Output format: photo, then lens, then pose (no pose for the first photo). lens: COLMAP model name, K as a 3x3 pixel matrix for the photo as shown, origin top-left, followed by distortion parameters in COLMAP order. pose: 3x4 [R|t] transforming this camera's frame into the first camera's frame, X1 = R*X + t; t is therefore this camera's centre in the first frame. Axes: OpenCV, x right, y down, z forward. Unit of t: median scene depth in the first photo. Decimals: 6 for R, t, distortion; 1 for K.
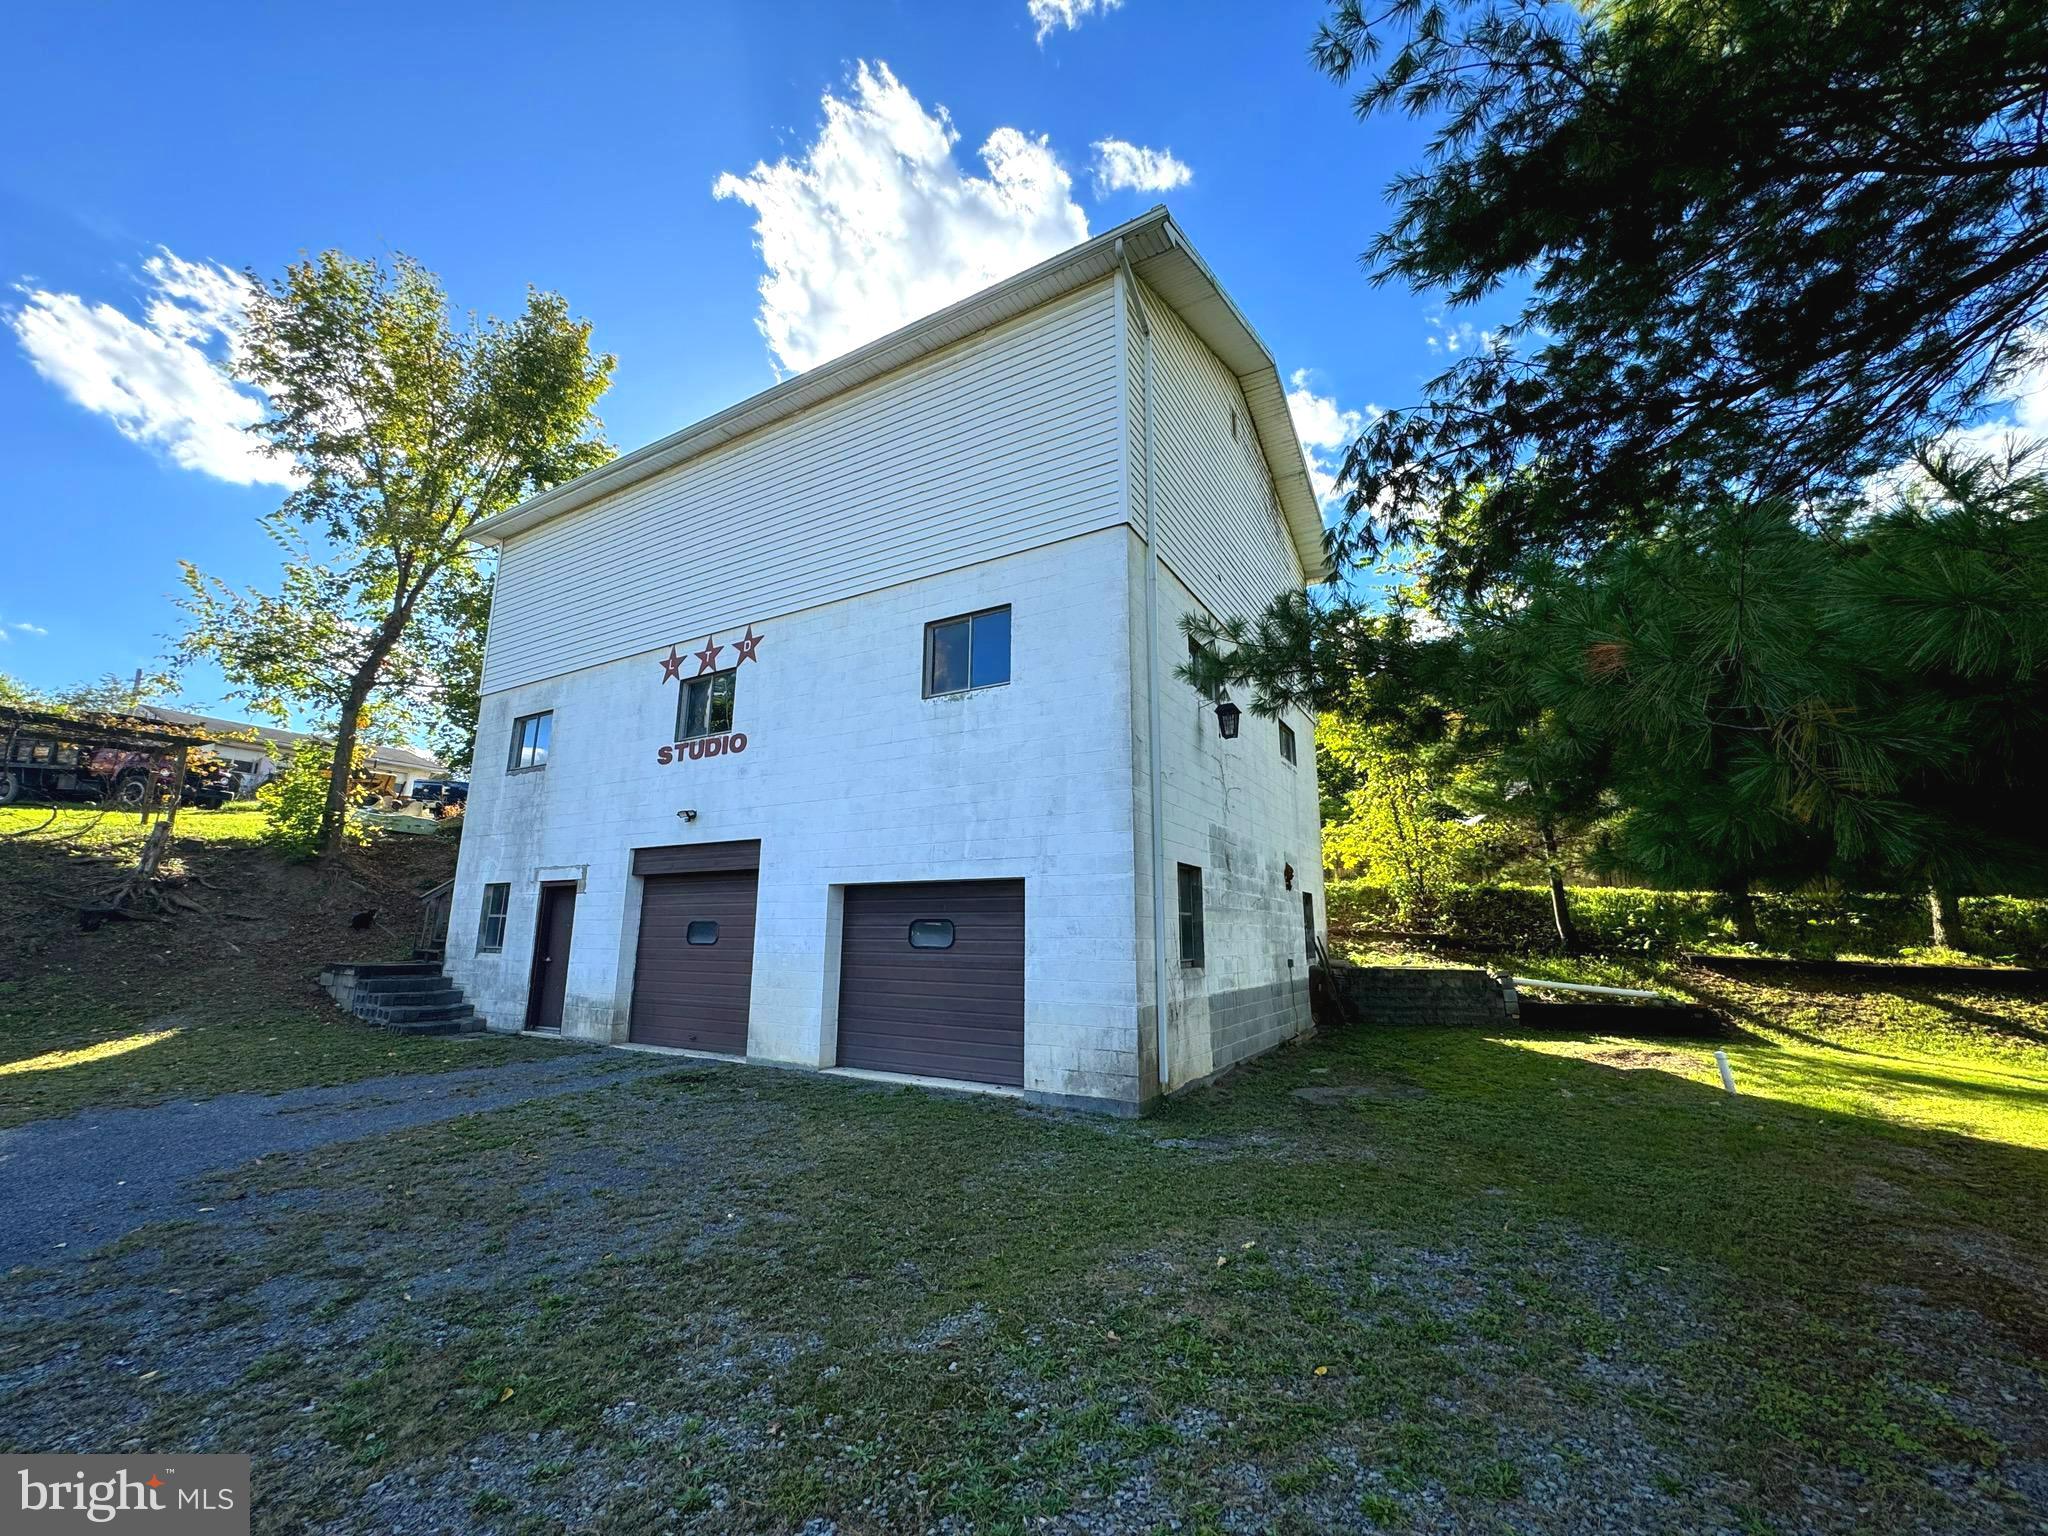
lens RADIAL K [[820.8, 0, 1023.5], [0, 820.8, 763.0], [0, 0, 1]] dist [0.000910, 0.000026]
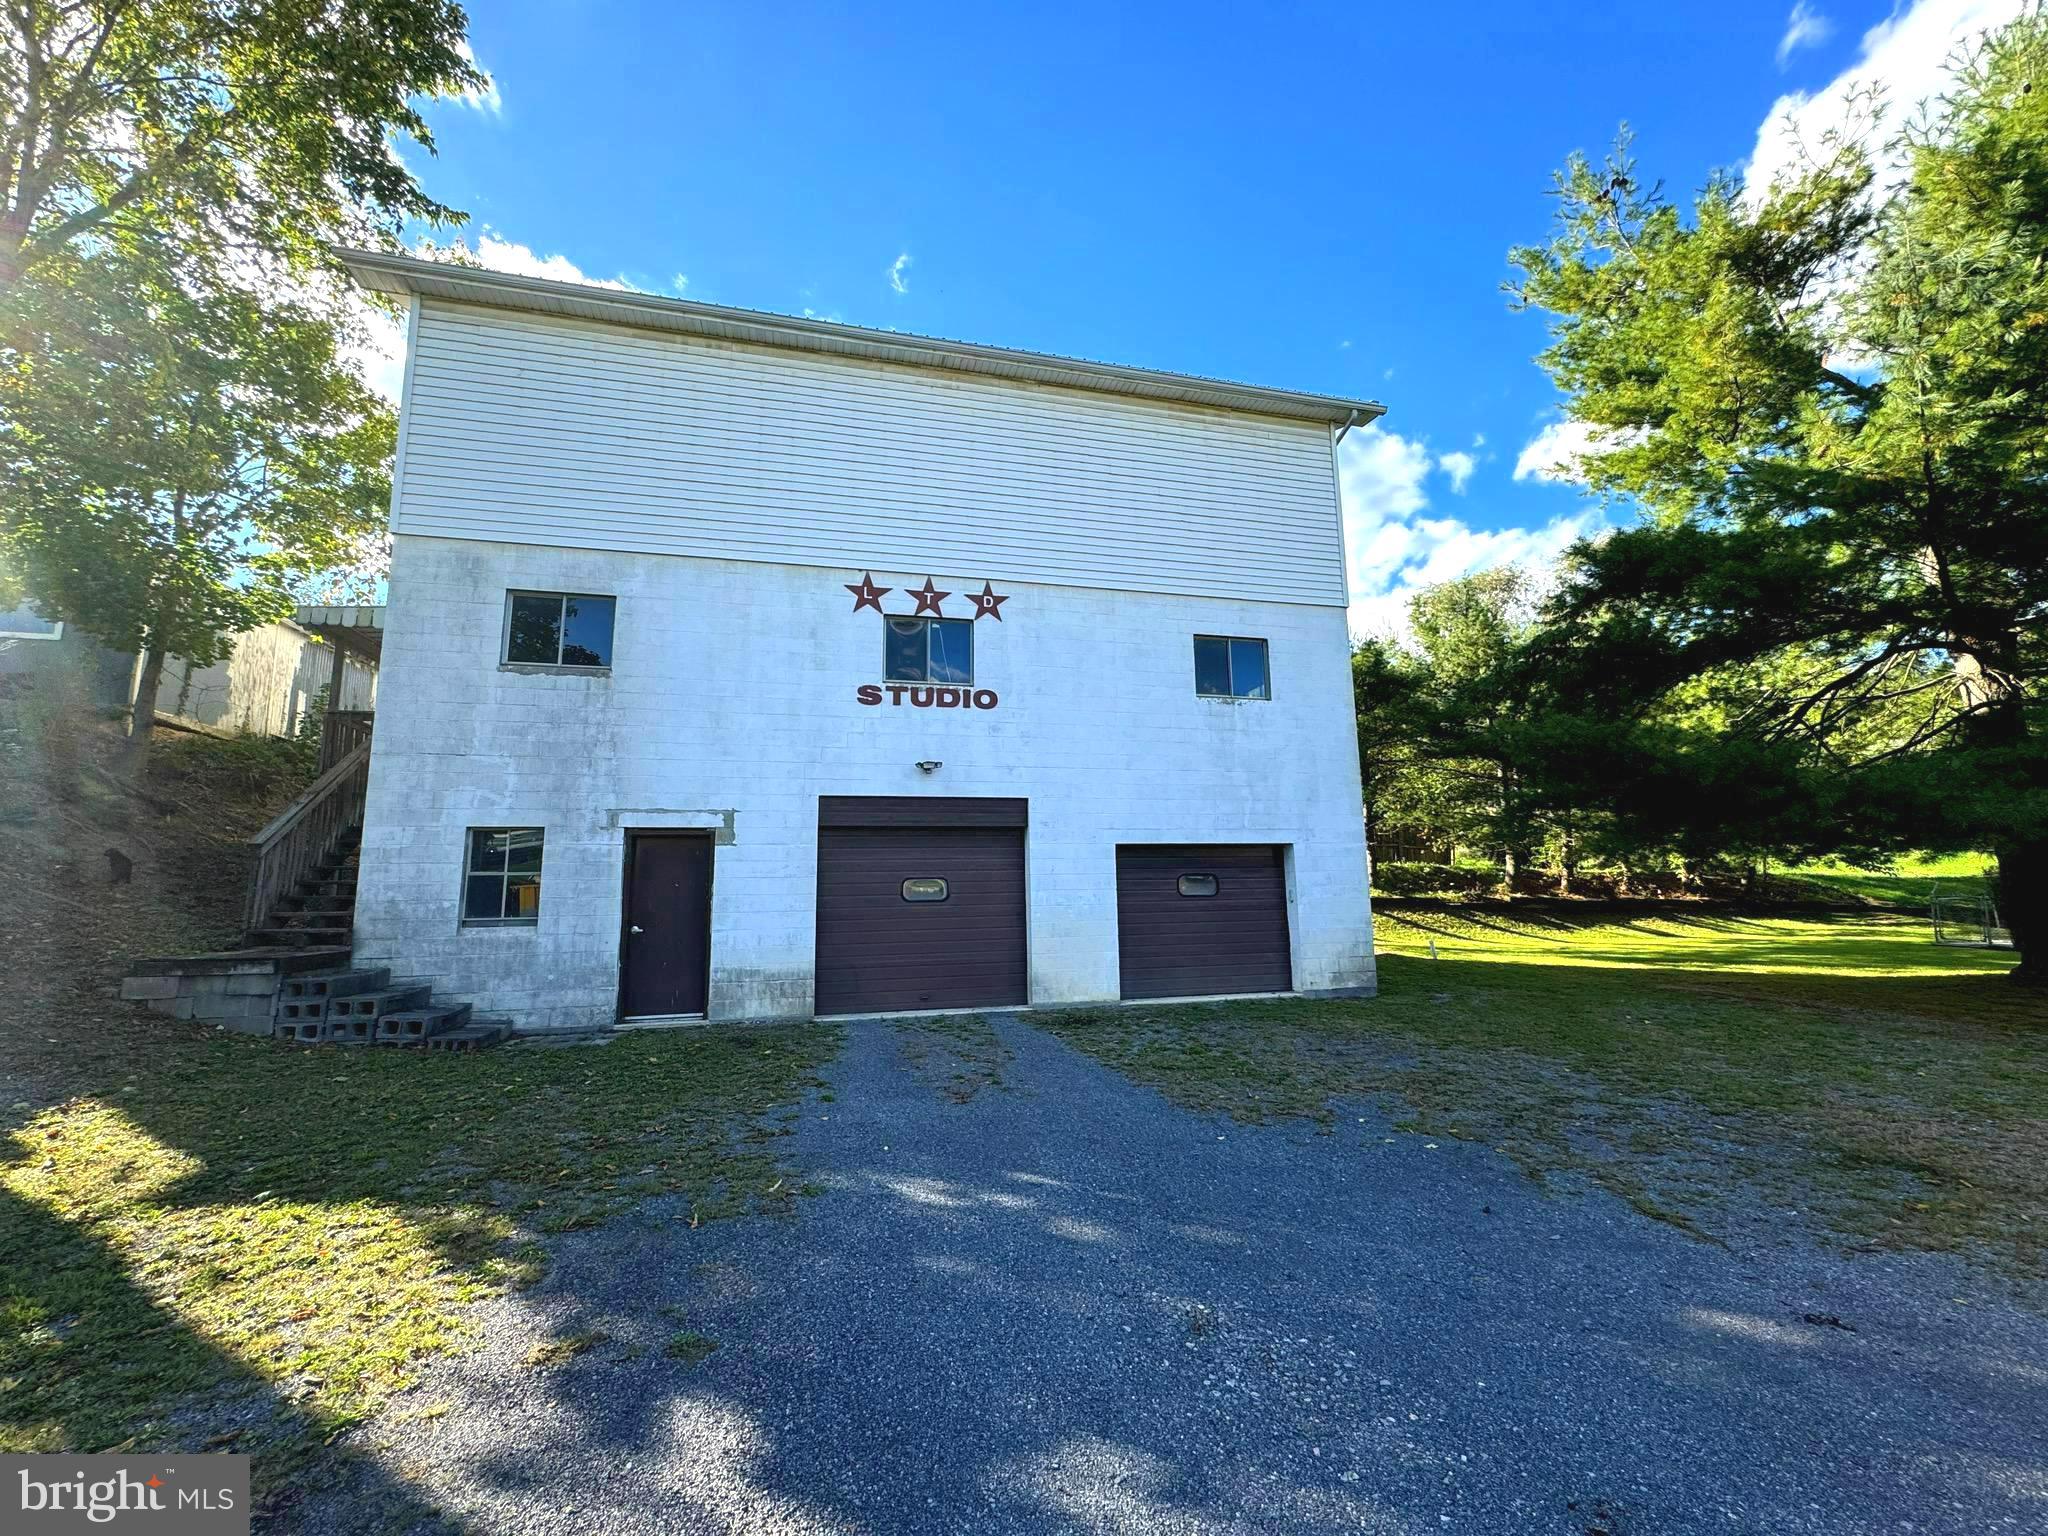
lens RADIAL K [[820.8, 0, 1023.4], [0, 820.8, 768.8], [0, 0, 1]] dist [0.000910, 0.000026]
pose [[0.708387, 0.086949, 0.700448, -0.982913], [-0.124888, 0.992166, 0.003143, 0.049003], [-0.694688, -0.089704, 0.713696, 0.246102]]
